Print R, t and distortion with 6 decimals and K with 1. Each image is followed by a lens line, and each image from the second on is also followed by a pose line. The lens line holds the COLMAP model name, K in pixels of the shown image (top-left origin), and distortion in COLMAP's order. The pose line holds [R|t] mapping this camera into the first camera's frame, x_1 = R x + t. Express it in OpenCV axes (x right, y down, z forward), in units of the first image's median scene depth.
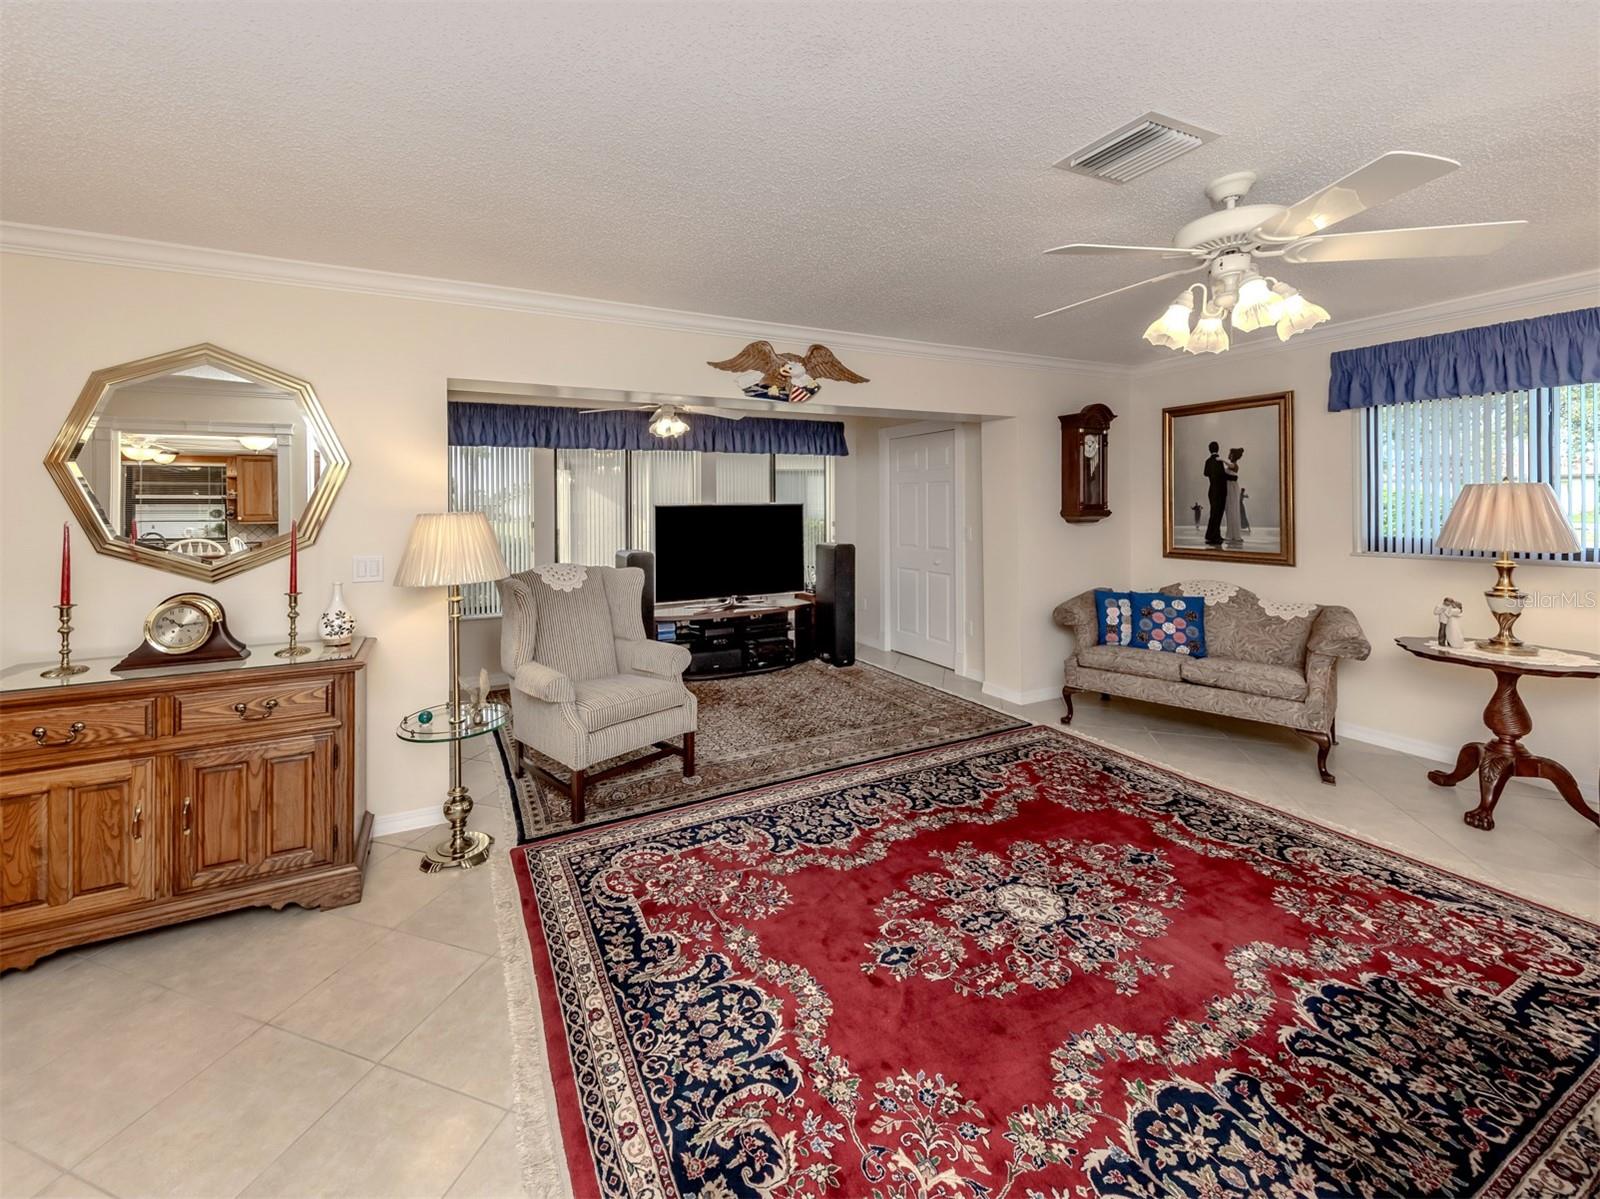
lens RADIAL K [[634.3, 0, 747.6], [0, 634.3, 530.9], [0, 0, 1]] dist [0.012109, -0.002160]
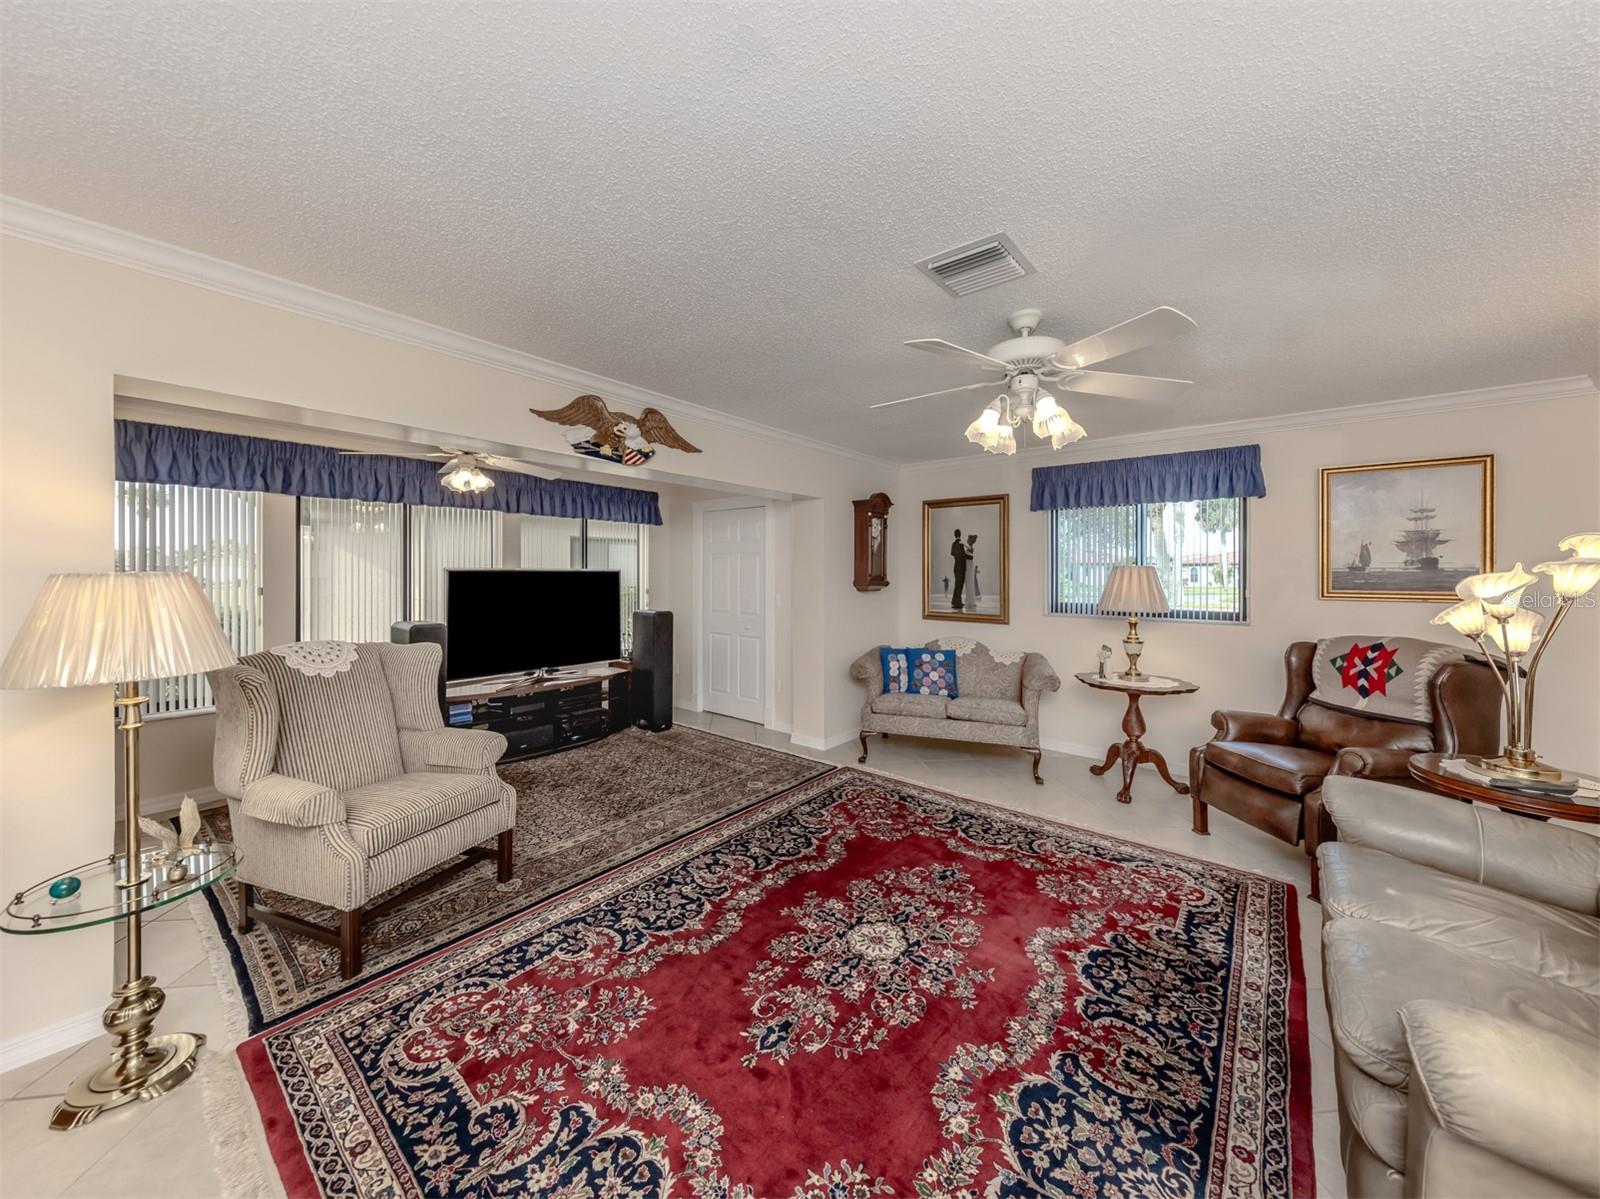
lens RADIAL K [[575.0, 0, 804.4], [0, 575.0, 594.3], [0, 0, 1]] dist [0.010462, -0.001482]
pose [[0.903101, 0.001055, 0.429427, -0.070924], [0.001513, 0.999983, -0.005638, -0.002072], [-0.429426, 0.005741, 0.903084, 0.120803]]
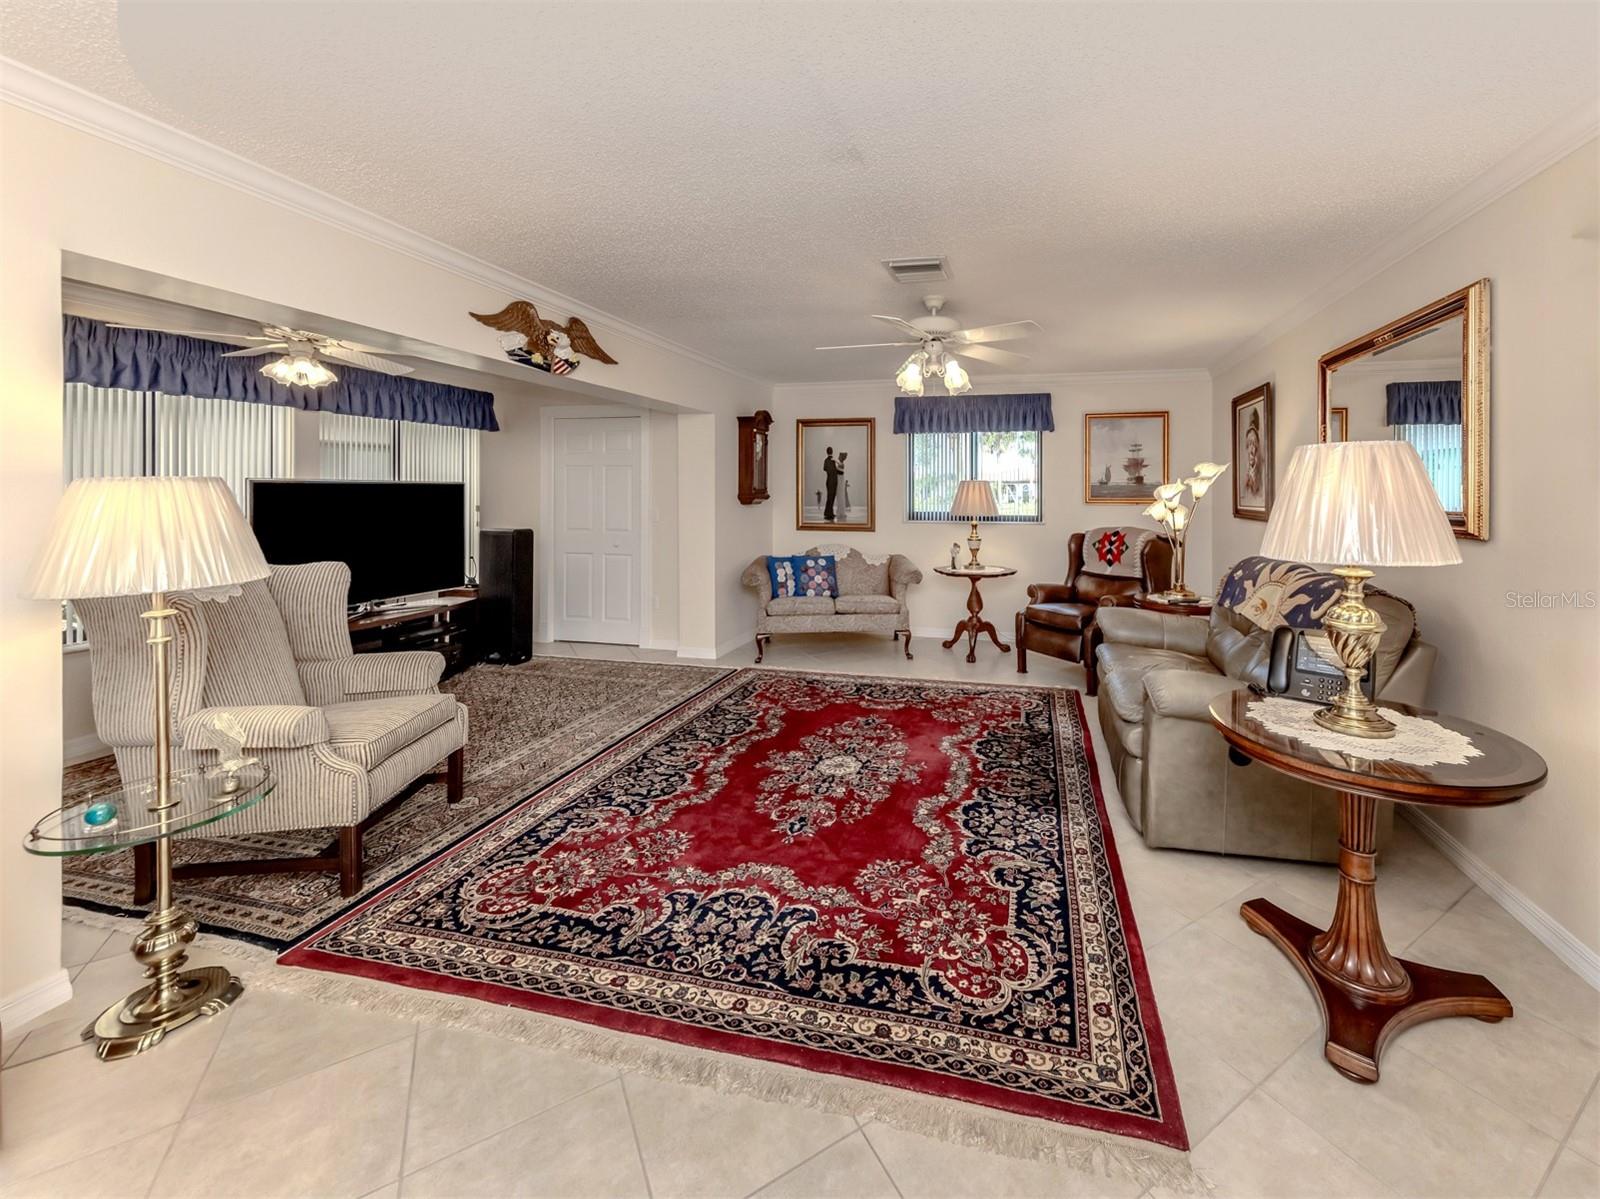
lens RADIAL K [[635.8, 0, 885.1], [0, 635.8, 534.3], [0, 0, 1]] dist [0.009372, -0.001179]
pose [[0.622409, -0.037693, 0.781784, -0.443372], [0.021509, 0.999286, 0.031055, 0.019809], [-0.782397, -0.002514, 0.622775, 0.029304]]
